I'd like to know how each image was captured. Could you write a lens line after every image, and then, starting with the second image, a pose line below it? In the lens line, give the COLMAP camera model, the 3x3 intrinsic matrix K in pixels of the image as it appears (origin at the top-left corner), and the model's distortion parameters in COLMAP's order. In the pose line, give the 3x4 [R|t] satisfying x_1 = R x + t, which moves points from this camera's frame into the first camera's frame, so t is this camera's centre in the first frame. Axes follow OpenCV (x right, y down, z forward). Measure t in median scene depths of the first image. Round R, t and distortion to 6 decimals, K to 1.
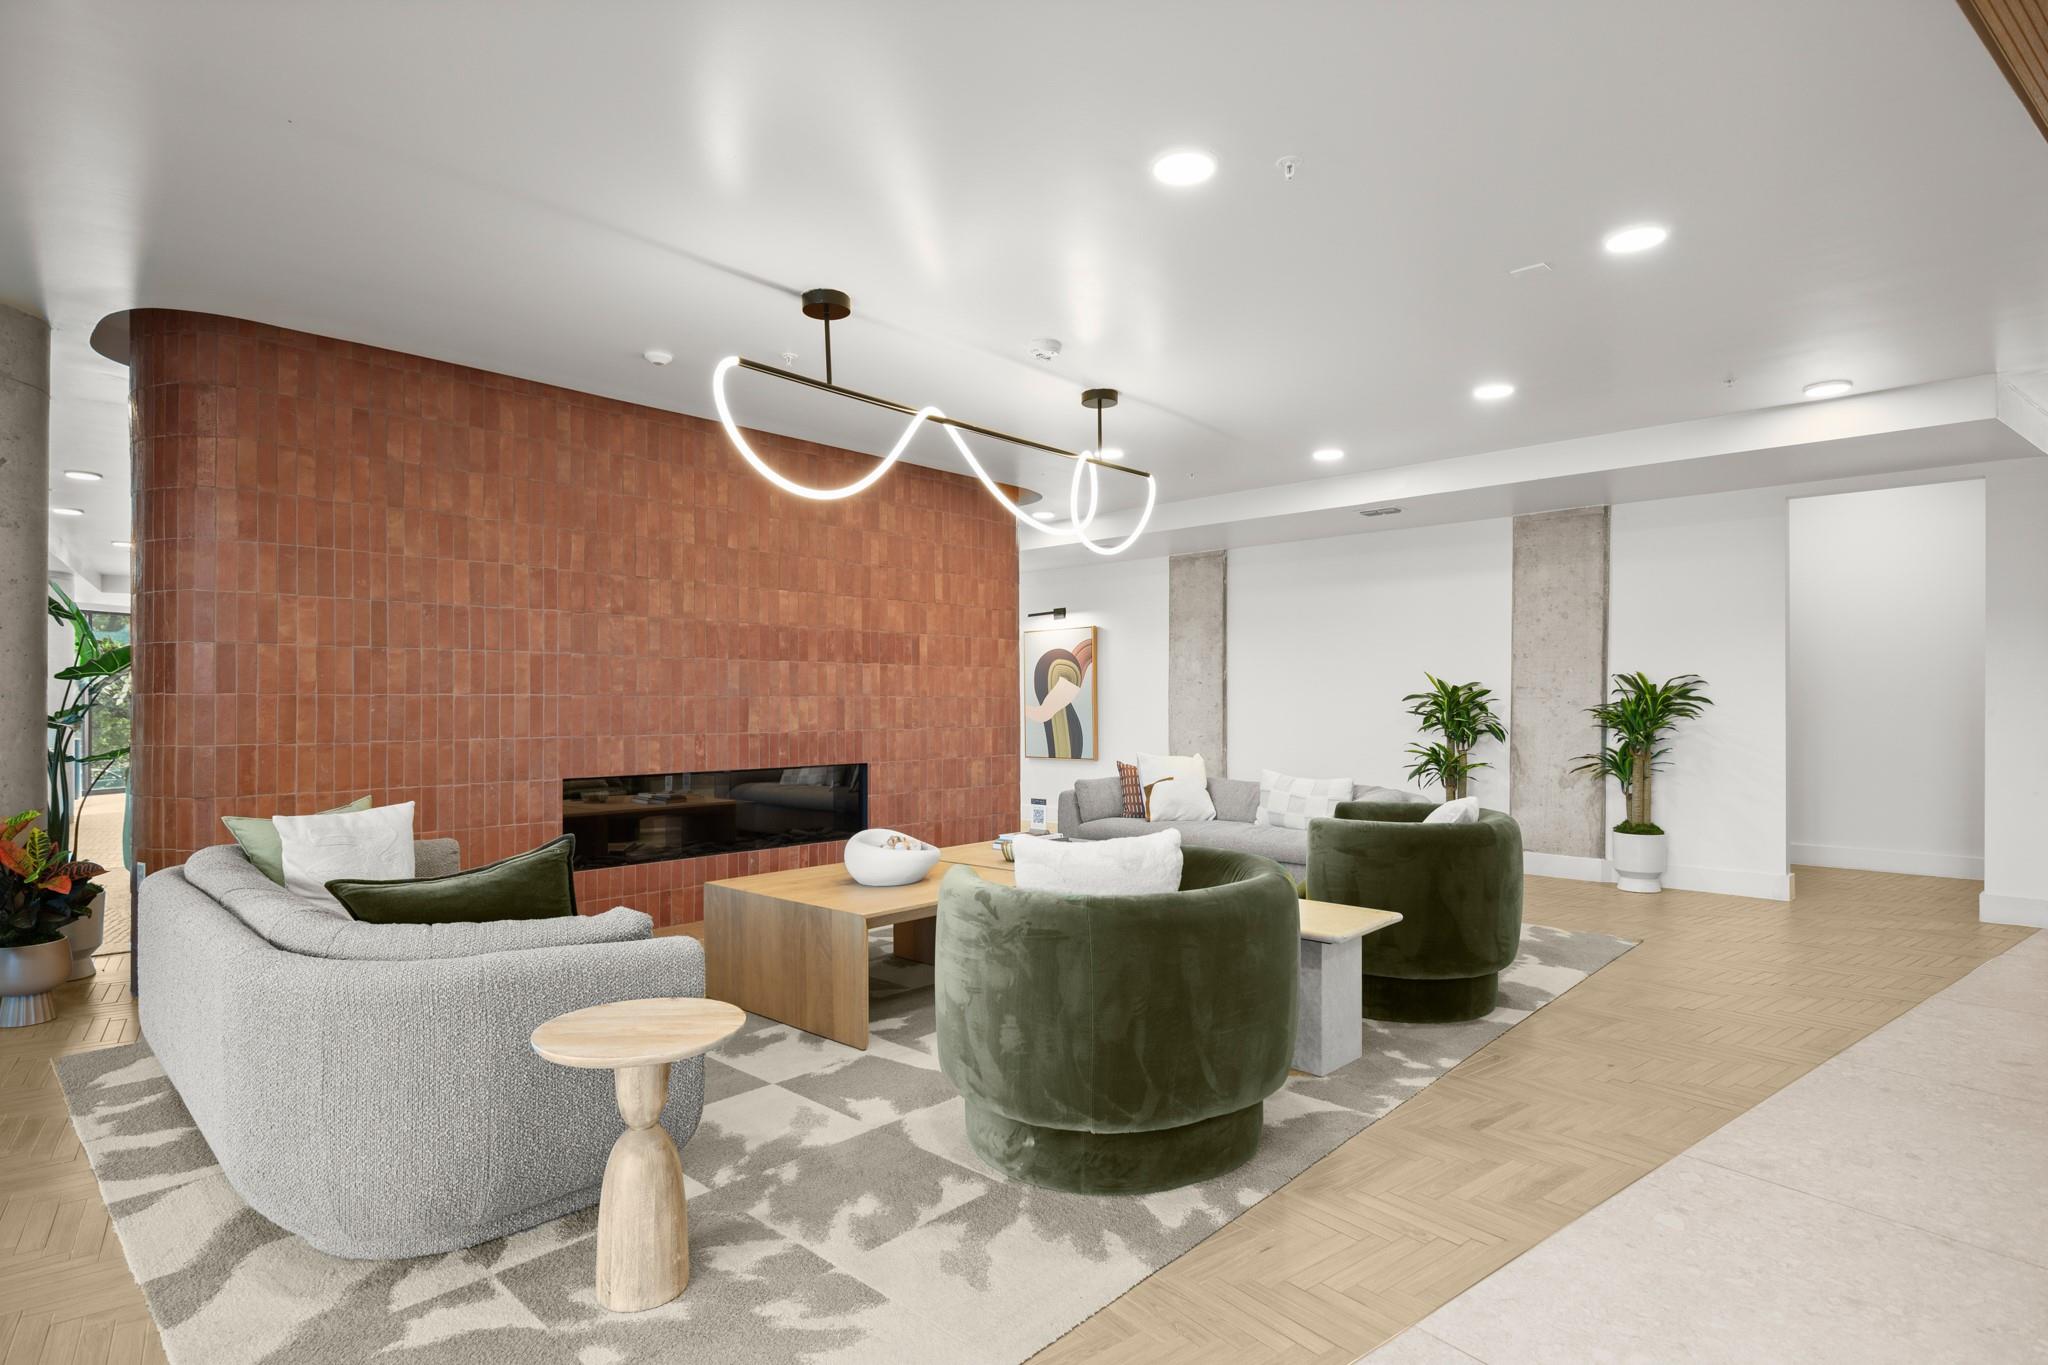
lens RADIAL K [[1057.5, 0, 1025.7], [0, 1057.5, 695.5], [0, 0, 1]] dist [-0.003681, 0.000992]
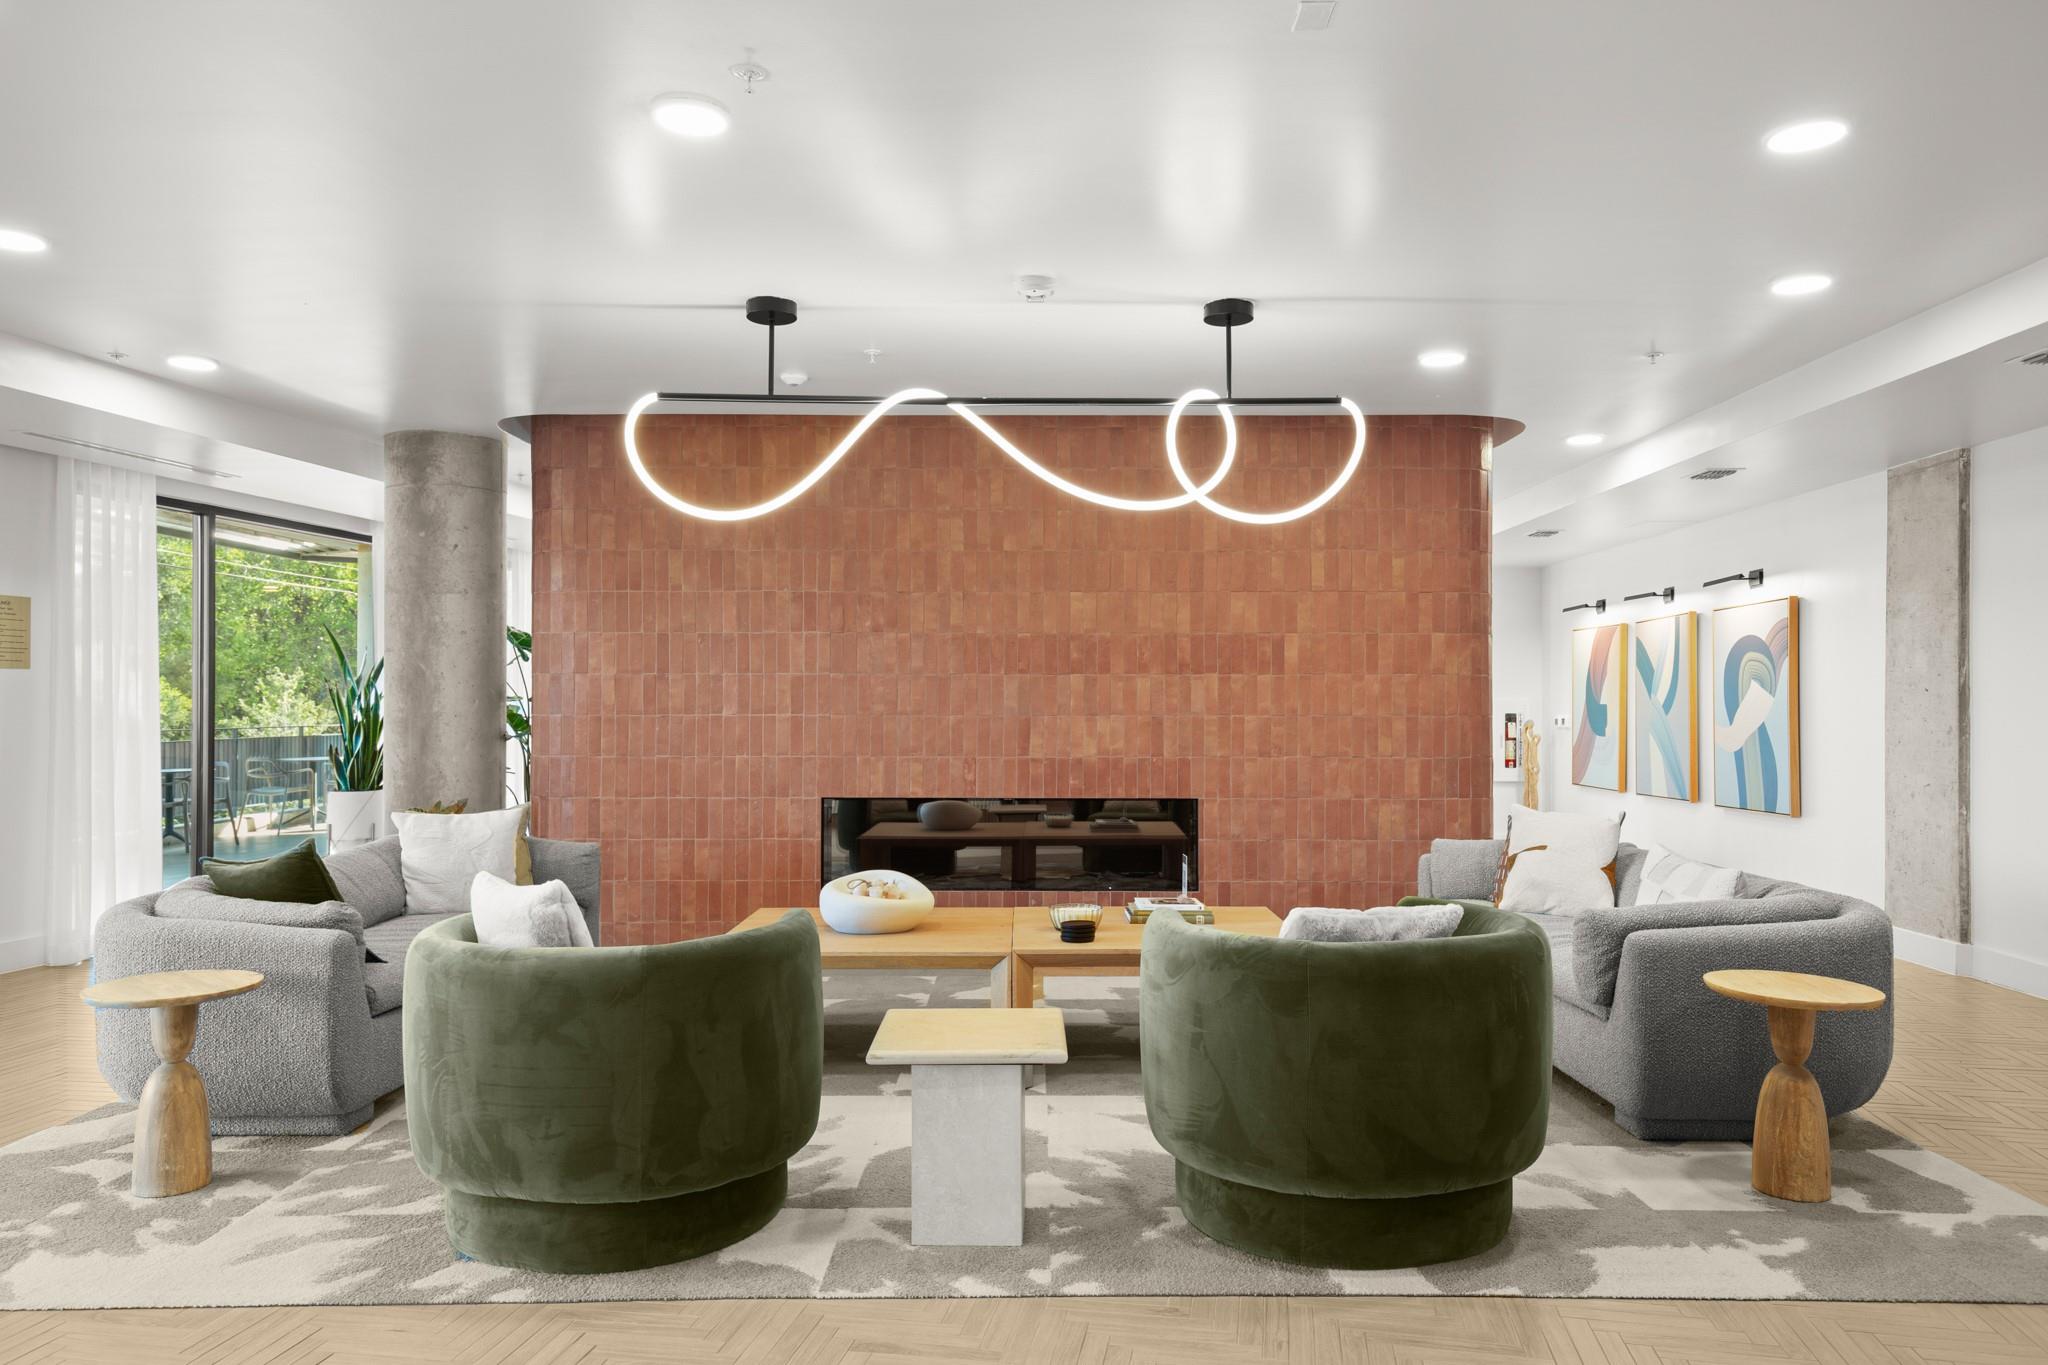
lens RADIAL K [[1373.2, 0, 1027.8], [0, 1373.2, 687.7], [0, 0, 1]] dist [0.030442, -0.007708]
pose [[0.675445, -0.008379, -0.737363, 0.668441], [0.003389, 0.999960, -0.008260, -0.015003], [0.737403, 0.003080, 0.675446, 0.254011]]
